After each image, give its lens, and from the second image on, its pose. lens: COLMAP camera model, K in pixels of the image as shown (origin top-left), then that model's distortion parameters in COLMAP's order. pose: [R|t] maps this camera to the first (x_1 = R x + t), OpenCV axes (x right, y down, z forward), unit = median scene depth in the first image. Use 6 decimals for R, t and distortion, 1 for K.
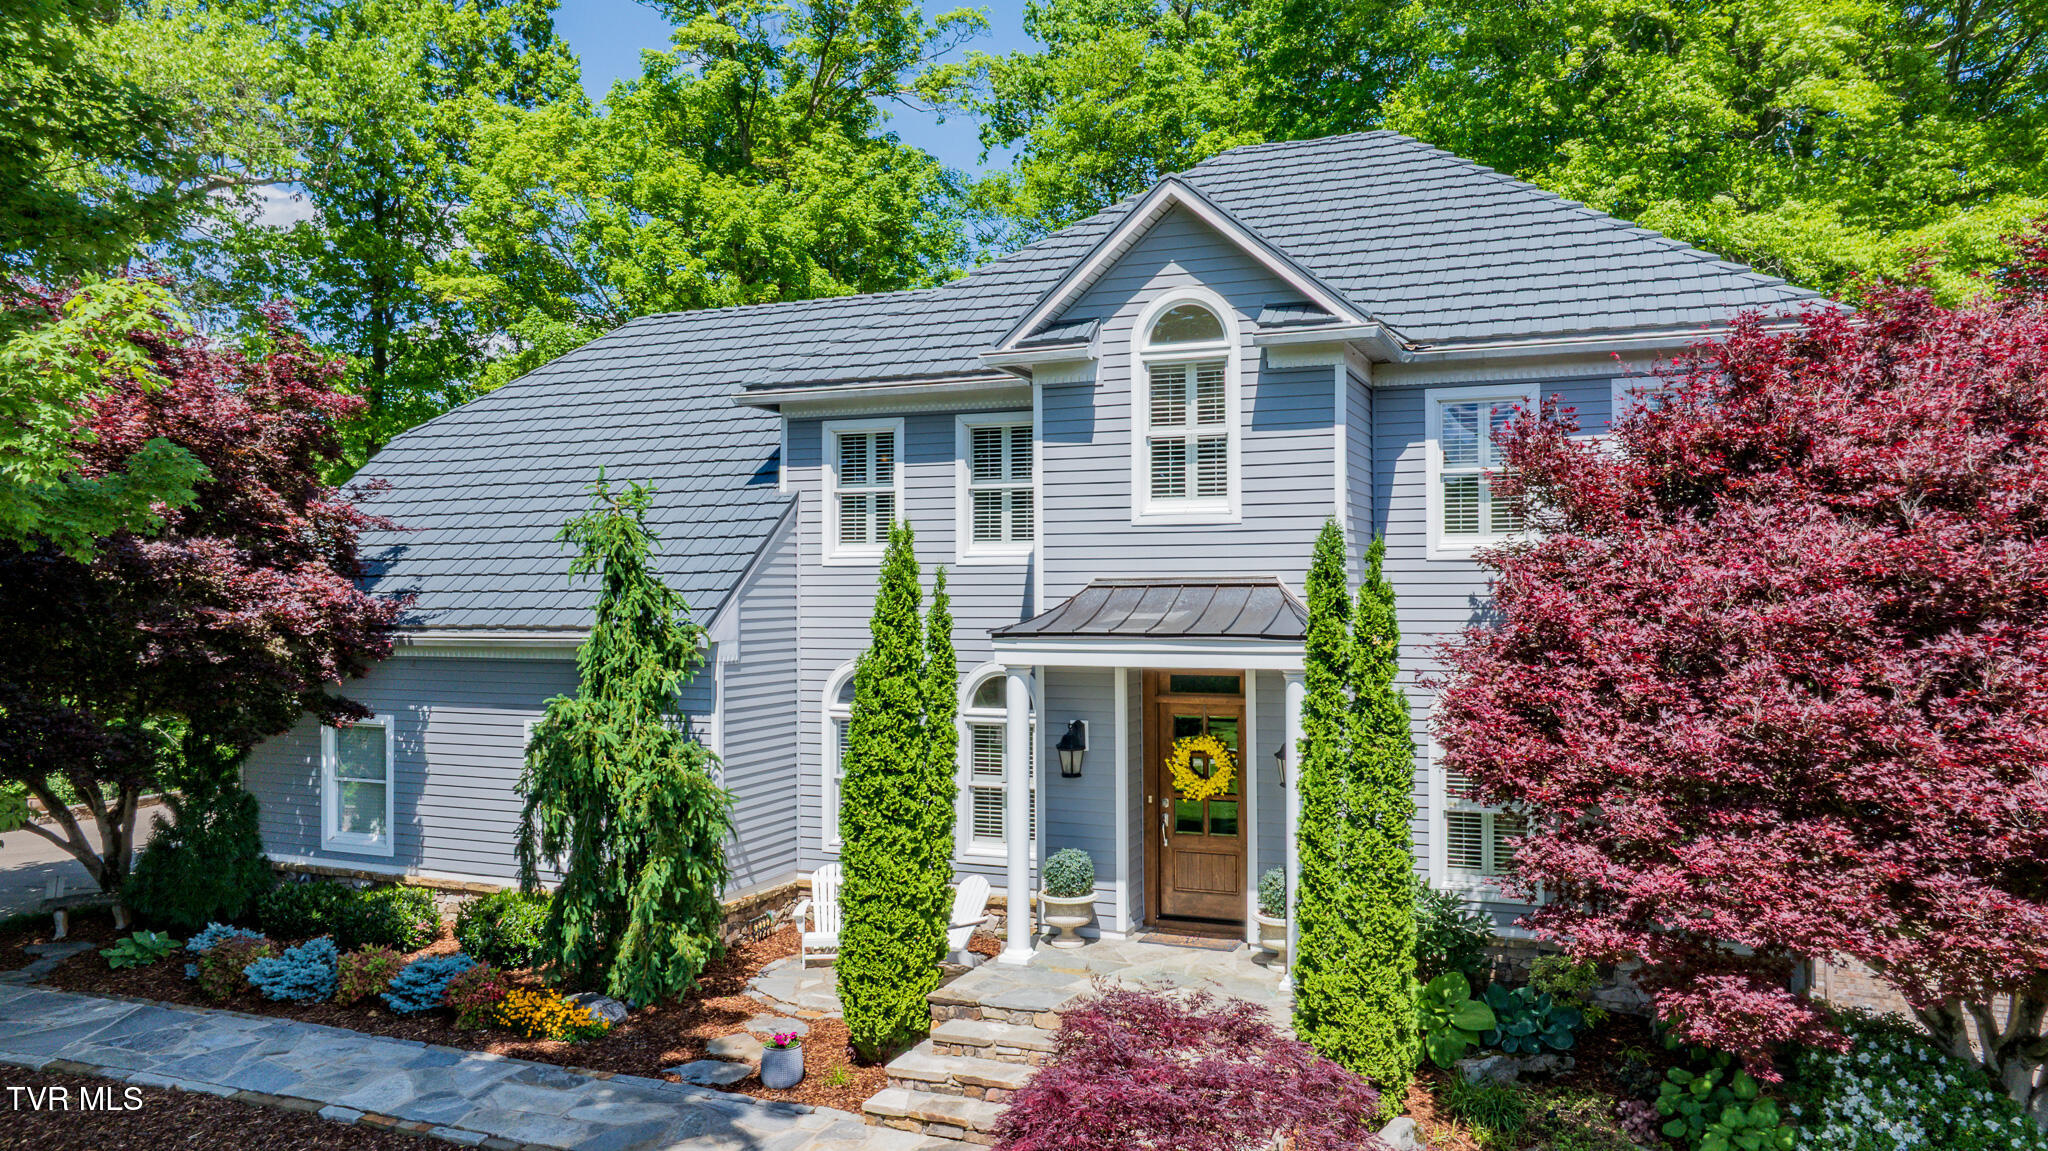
lens RADIAL K [[1468.1, 0, 1024.0], [0, 1468.1, 575.5], [0, 0, 1]] dist [0.000119, -0.049175]
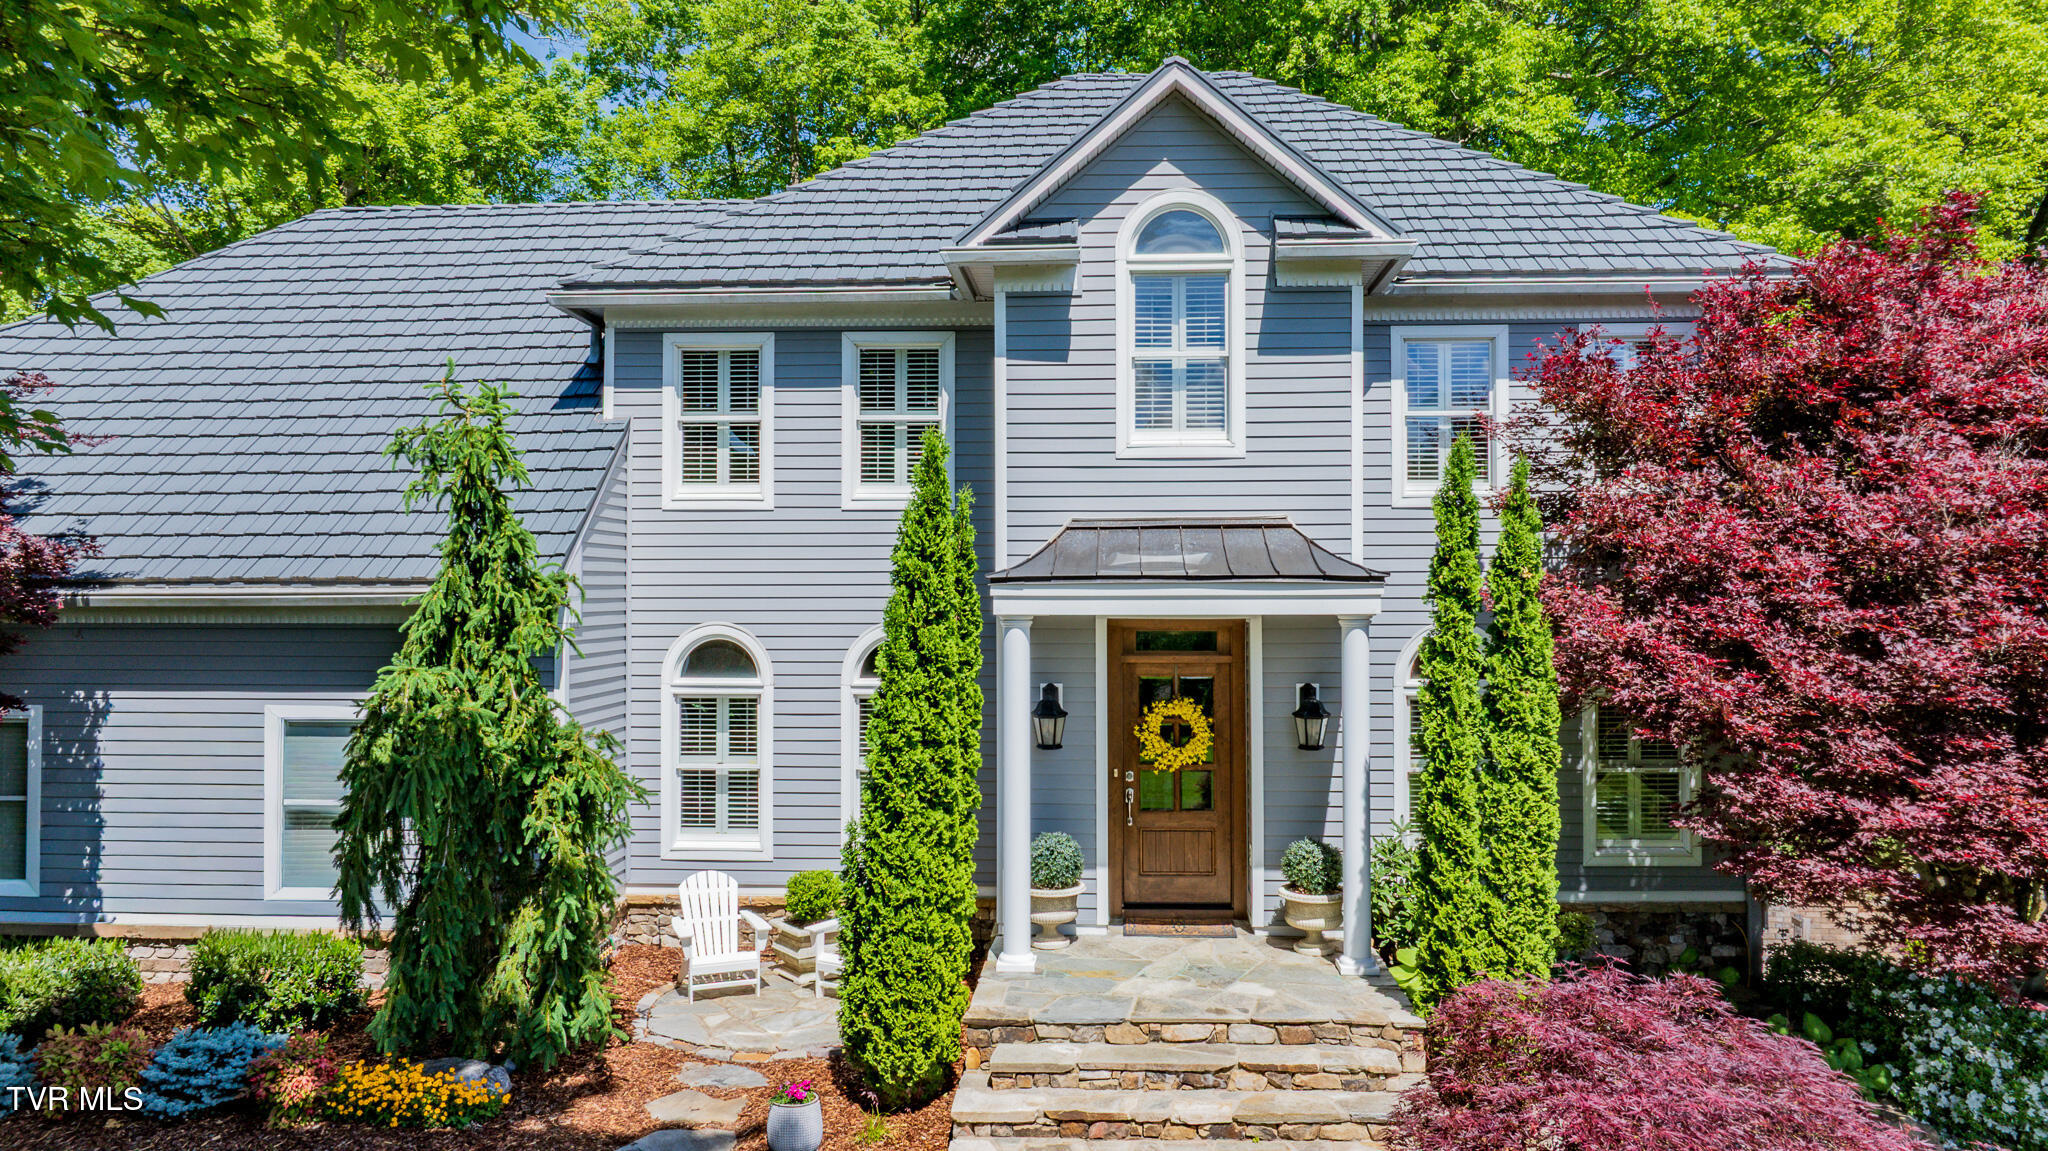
lens RADIAL K [[1469.3, 0, 1043.4], [0, 1469.3, 576.8], [0, 0, 1]] dist [-0.011540, -0.007311]
pose [[0.940539, 0.005127, 0.339648, -0.266782], [-0.004877, 0.999987, -0.001589, 0.038365], [-0.339652, -0.000162, 0.940551, 0.196583]]
